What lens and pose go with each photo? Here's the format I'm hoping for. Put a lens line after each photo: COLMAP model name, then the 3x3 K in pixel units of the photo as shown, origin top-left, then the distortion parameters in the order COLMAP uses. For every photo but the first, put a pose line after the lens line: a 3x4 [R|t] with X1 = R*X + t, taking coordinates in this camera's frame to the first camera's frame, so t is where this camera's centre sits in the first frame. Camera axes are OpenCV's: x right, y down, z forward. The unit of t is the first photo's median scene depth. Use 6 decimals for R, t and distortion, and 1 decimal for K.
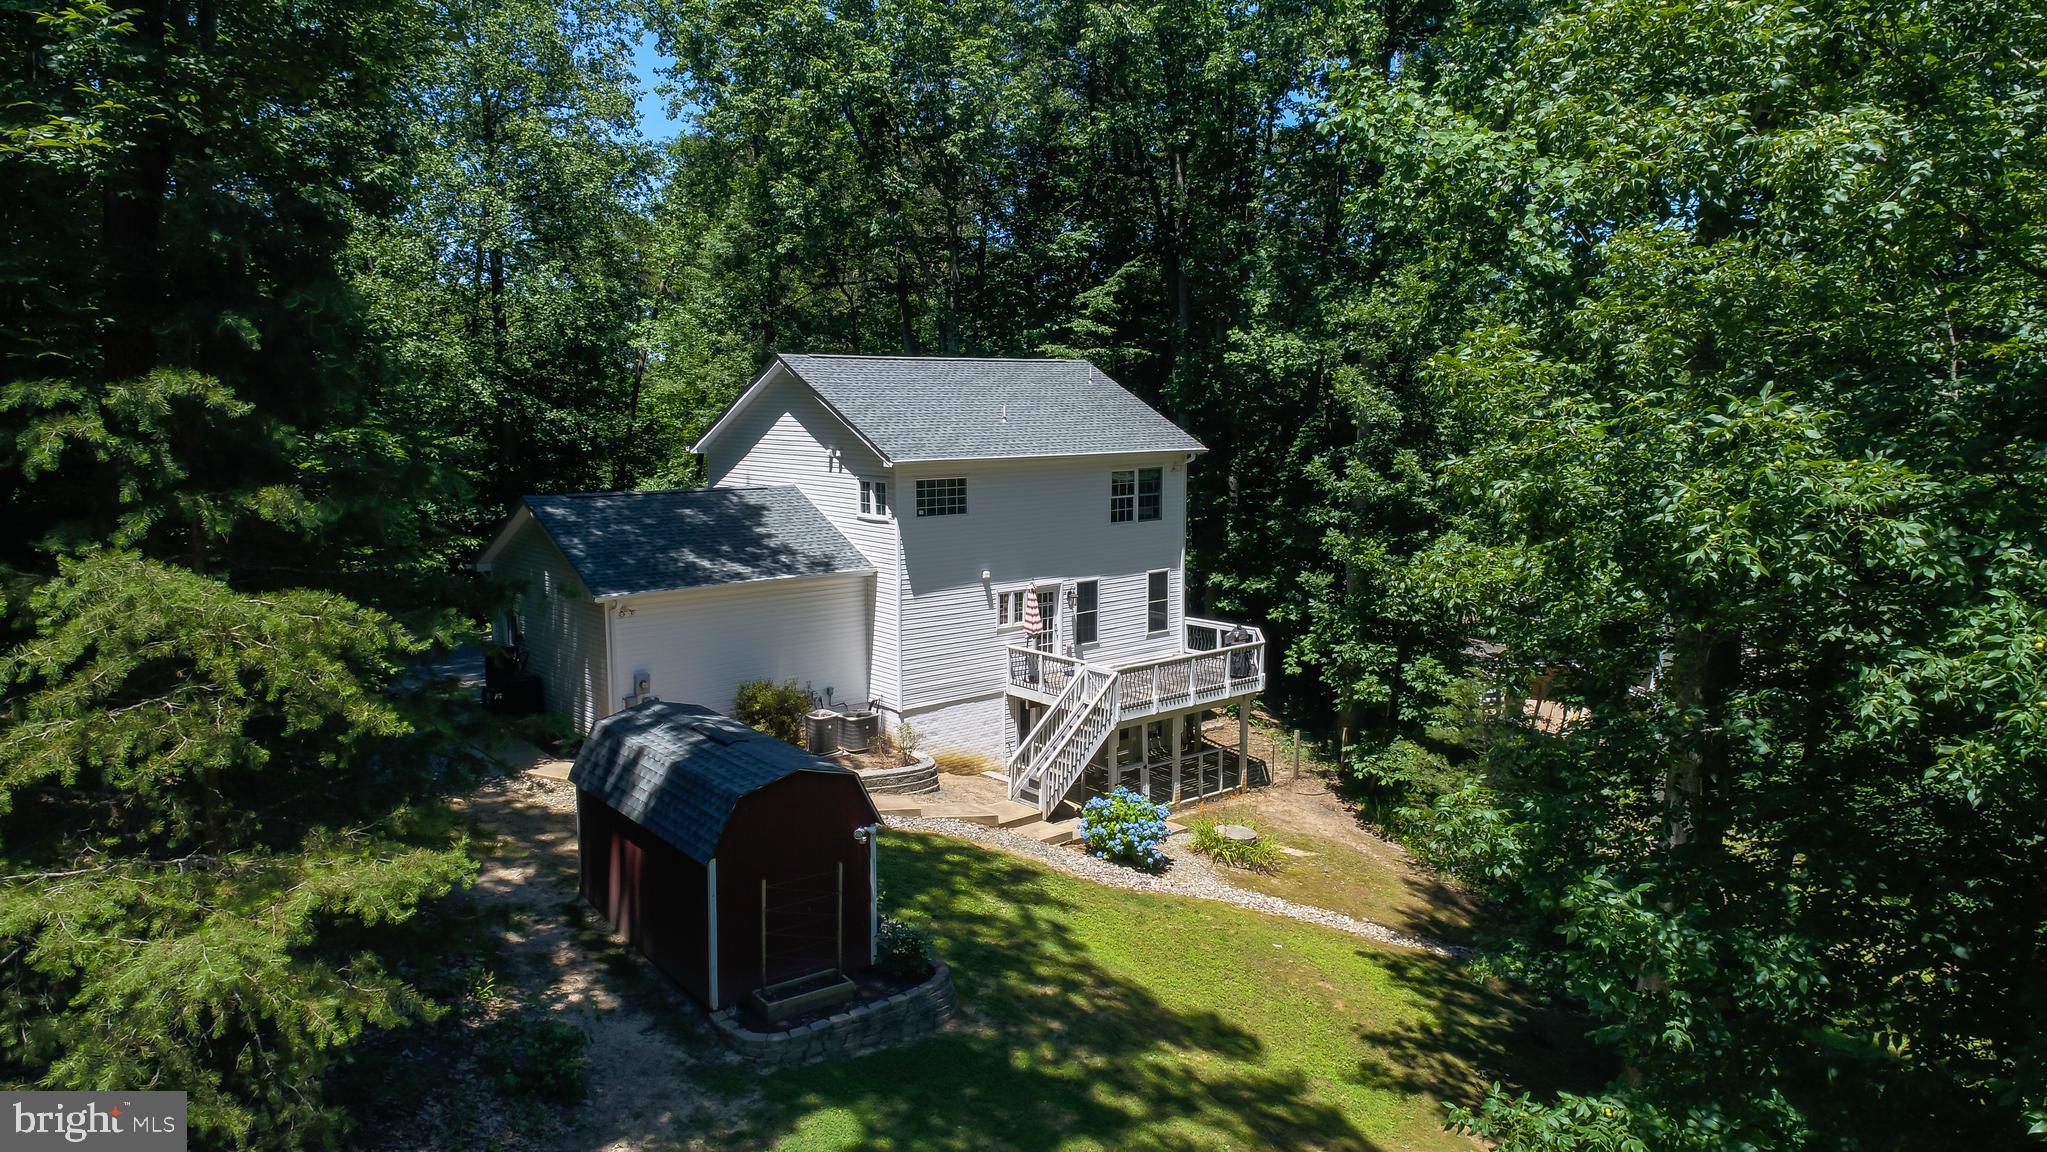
lens RADIAL K [[1375.4, 0, 1023.5], [0, 1375.4, 576.0], [0, 0, 1]] dist [0.006323, 0.001499]
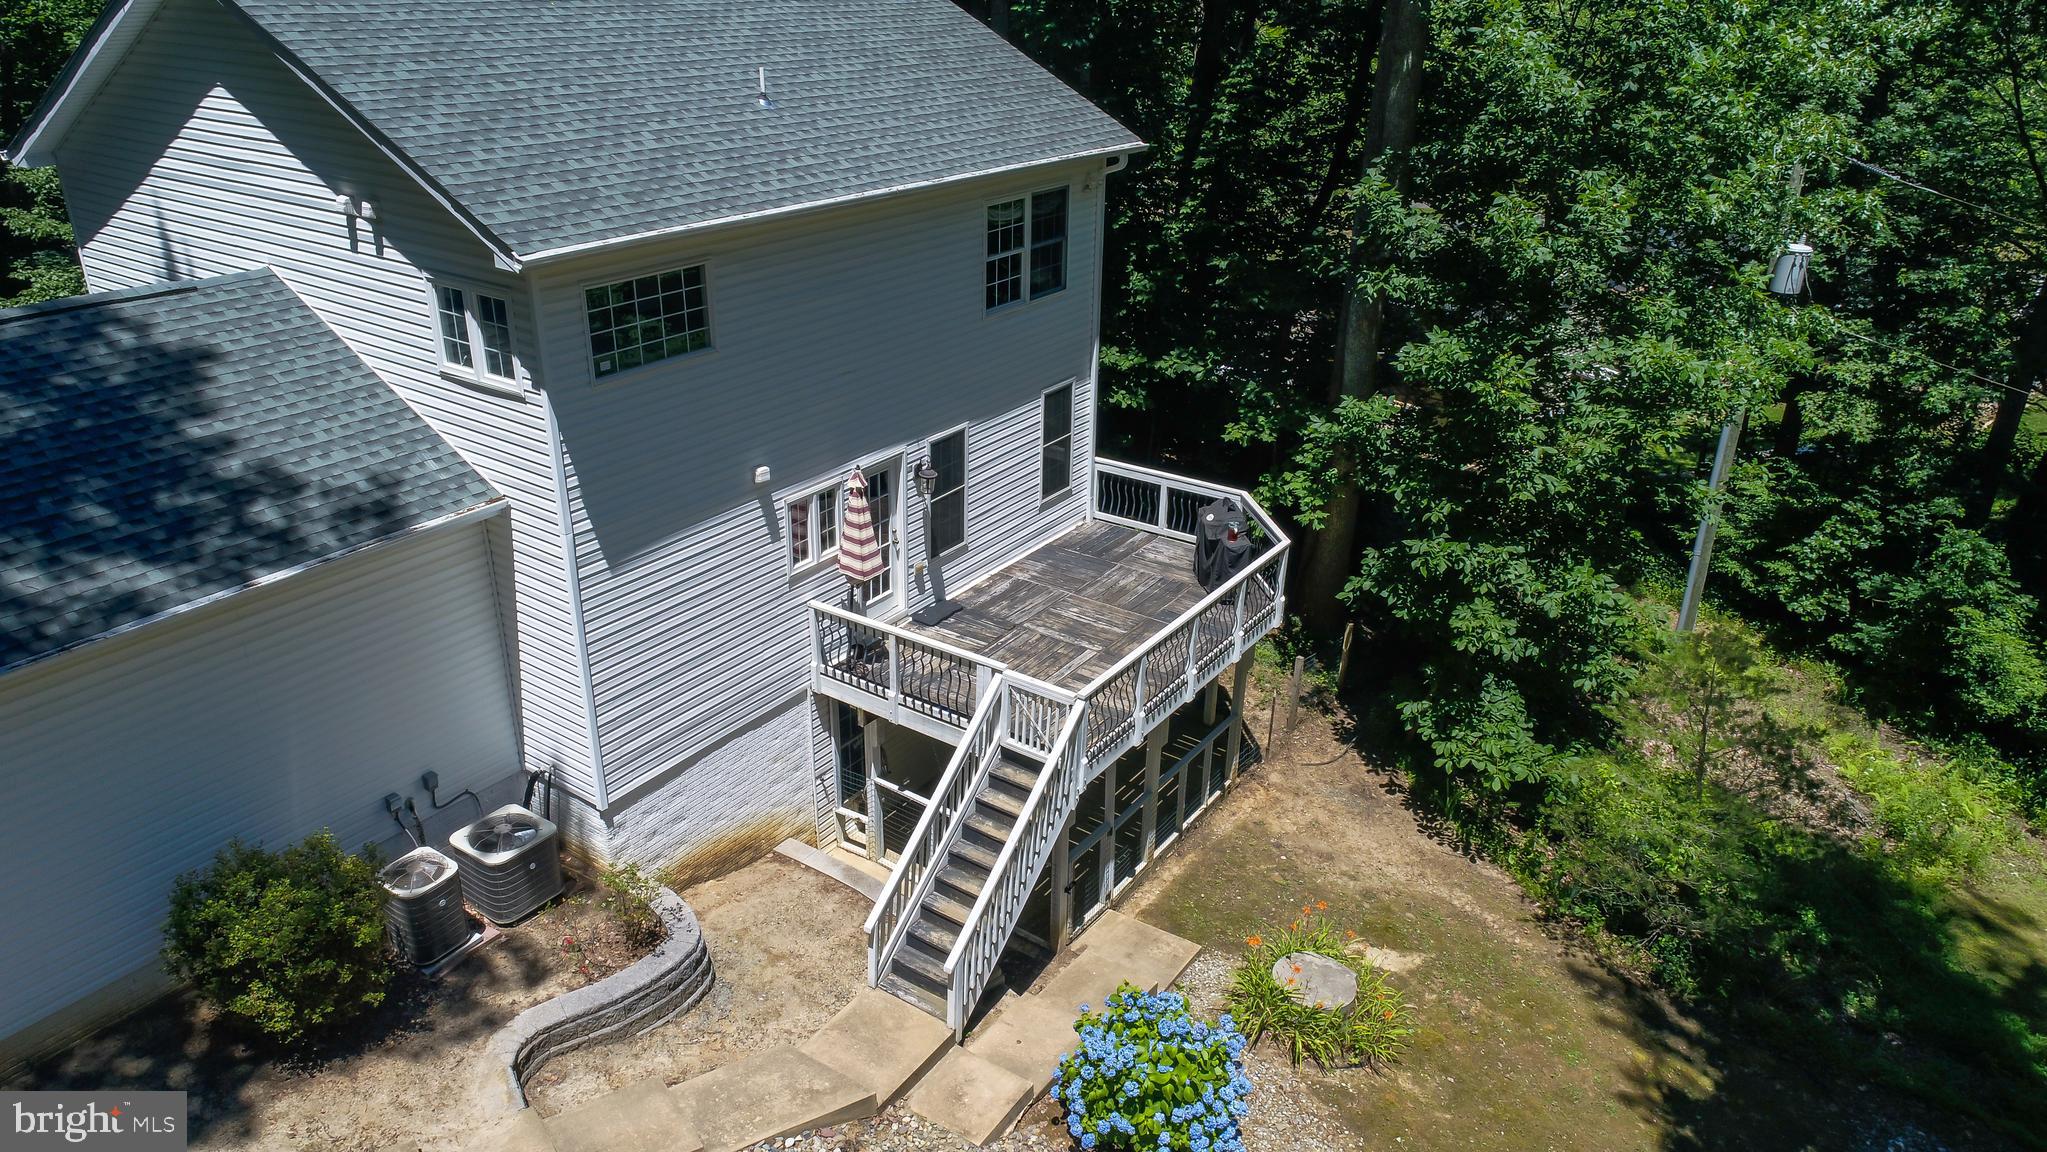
lens RADIAL K [[1265.1, 0, 977.2], [0, 1265.1, 531.9], [0, 0, 1]] dist [-0.017153, -0.001490]
pose [[0.966241, -0.090502, 0.241223, -0.059892], [0.013602, 0.952887, 0.303021, -0.106615], [-0.257282, -0.289510, 0.921949, 0.586203]]
